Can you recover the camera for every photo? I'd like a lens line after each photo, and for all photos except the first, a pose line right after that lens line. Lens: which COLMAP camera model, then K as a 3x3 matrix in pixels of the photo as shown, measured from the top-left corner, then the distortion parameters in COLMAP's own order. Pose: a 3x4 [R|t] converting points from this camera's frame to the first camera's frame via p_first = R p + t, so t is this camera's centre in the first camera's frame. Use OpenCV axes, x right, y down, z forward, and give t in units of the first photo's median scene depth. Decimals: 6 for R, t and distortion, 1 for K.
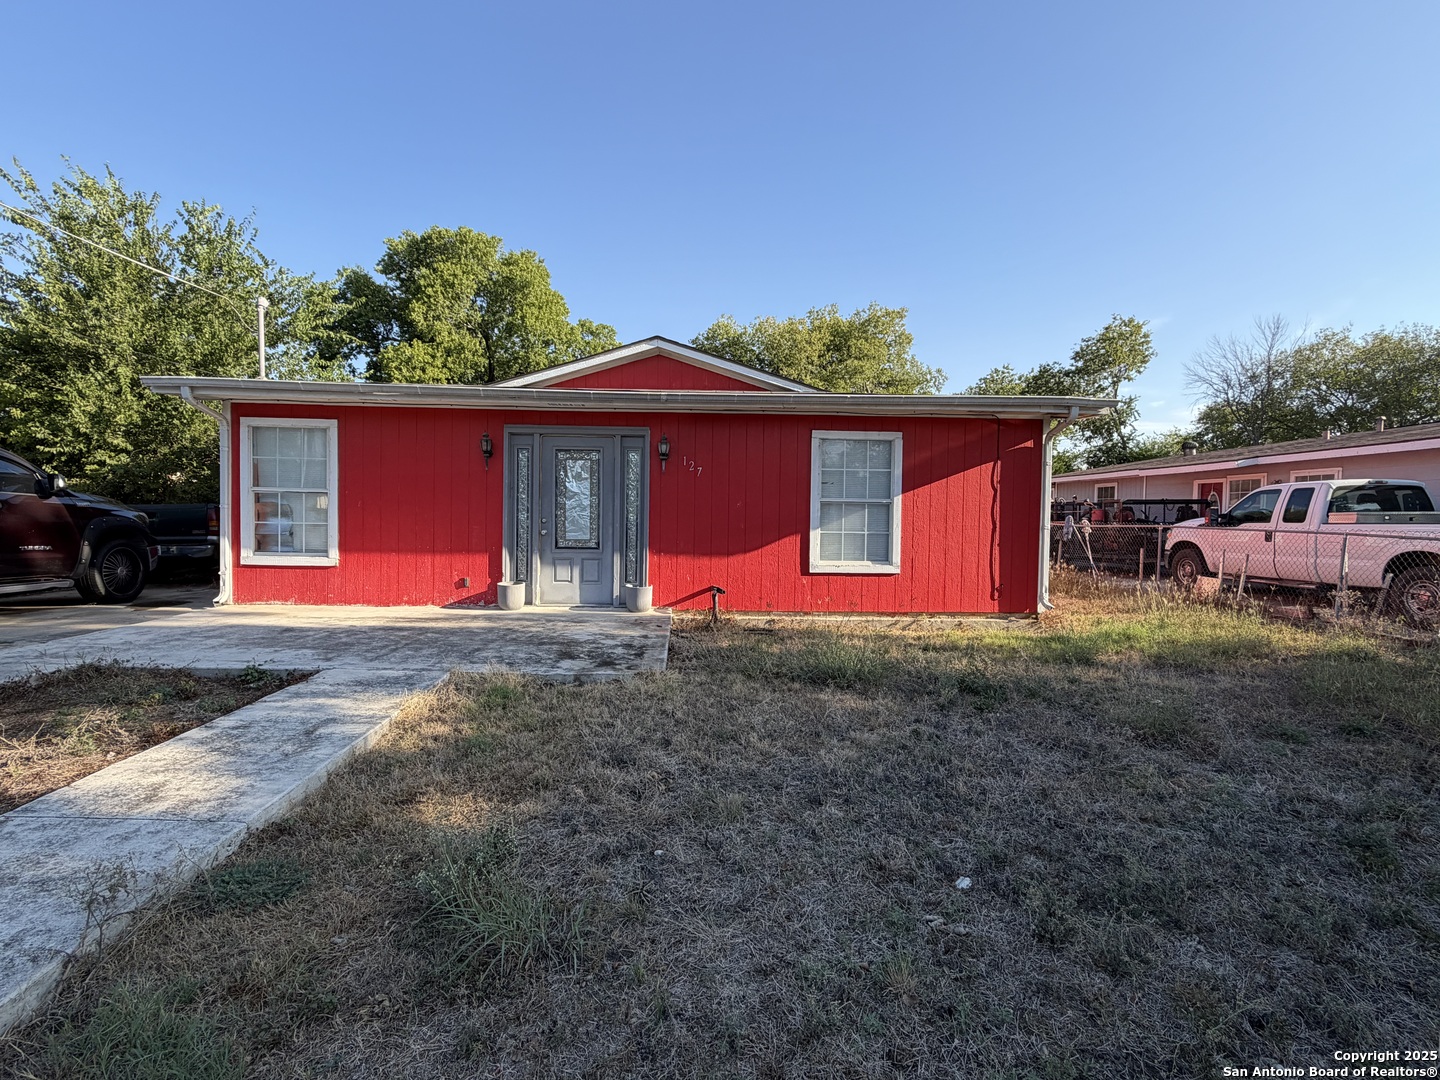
lens RADIAL K [[691.8, 0, 720.0], [0, 691.8, 540.0], [0, 0, 1]] dist [0.001690, 0.000257]
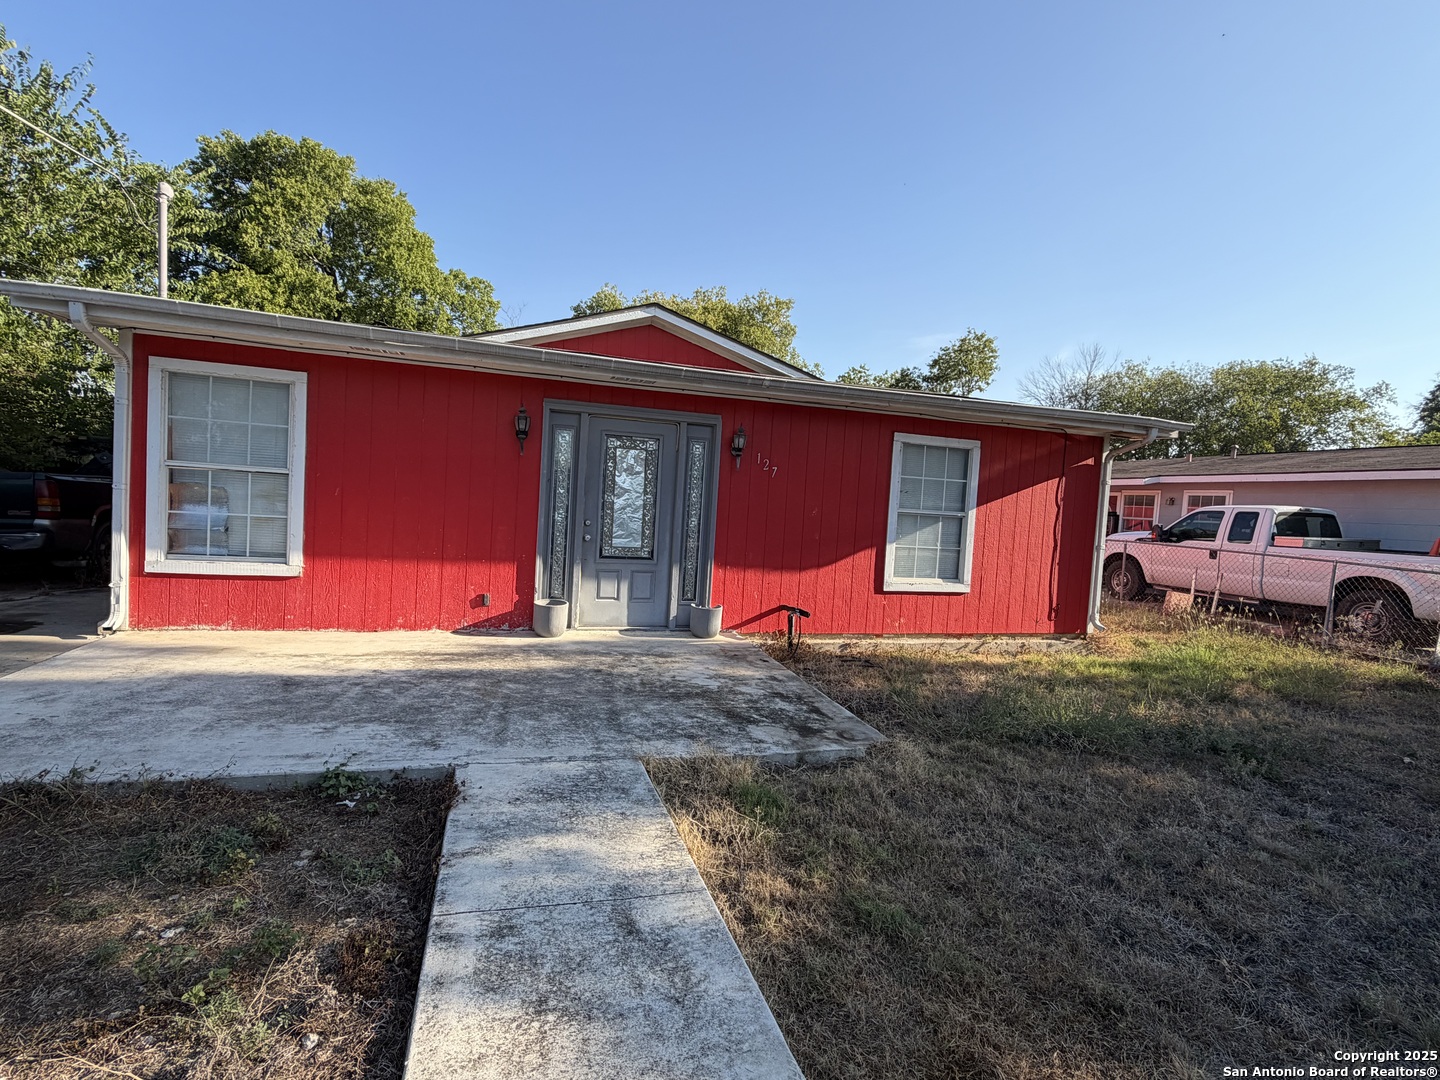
lens RADIAL K [[691.8, 0, 720.0], [0, 691.8, 540.0], [0, 0, 1]] dist [0.001690, 0.000257]
pose [[0.966552, 0.029387, 0.254783, -0.306792], [-0.036854, 0.999018, 0.024584, -0.033171], [-0.253811, -0.033152, 0.966686, 0.187580]]
